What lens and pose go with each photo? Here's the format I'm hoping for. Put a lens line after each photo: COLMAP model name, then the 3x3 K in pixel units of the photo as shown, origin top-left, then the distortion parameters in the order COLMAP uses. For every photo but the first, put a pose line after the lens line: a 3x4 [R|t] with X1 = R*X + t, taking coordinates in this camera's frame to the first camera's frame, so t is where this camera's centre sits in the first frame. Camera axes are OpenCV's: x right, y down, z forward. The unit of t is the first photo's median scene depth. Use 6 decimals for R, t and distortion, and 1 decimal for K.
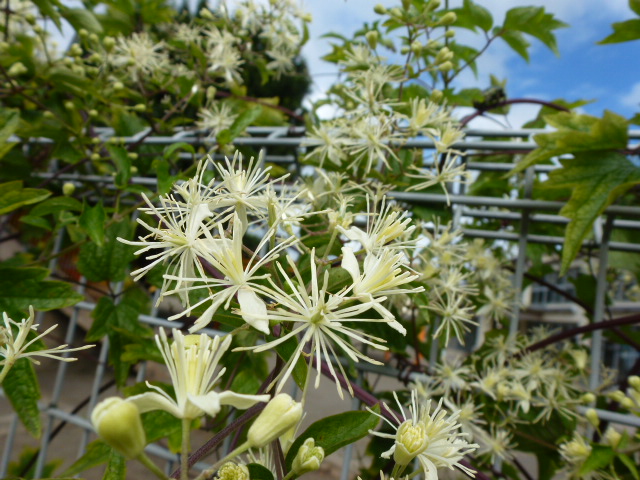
lens RADIAL K [[451.6, 0, 320.0], [0, 451.6, 240.0], [0, 0, 1]] dist [0.001376, 0.002142]
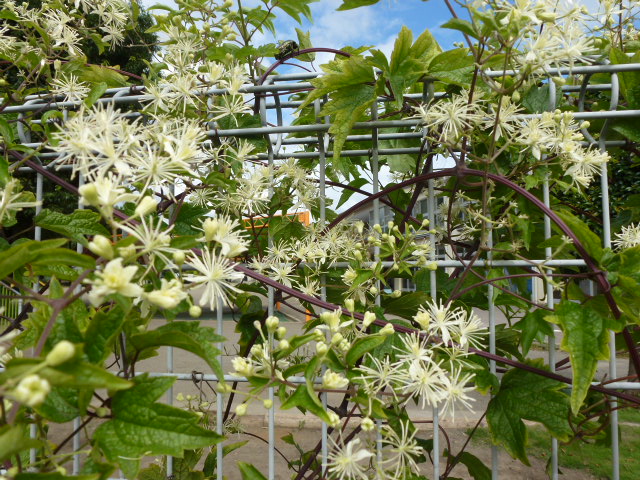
lens RADIAL K [[470.3, 0, 320.0], [0, 470.3, 240.0], [0, 0, 1]] dist [-0.036930, 0.007575]
pose [[0.954137, -0.163334, 0.250887, 0.046402], [0.138830, 0.983898, 0.112563, 0.103479], [-0.265233, -0.072570, 0.961450, -0.442714]]
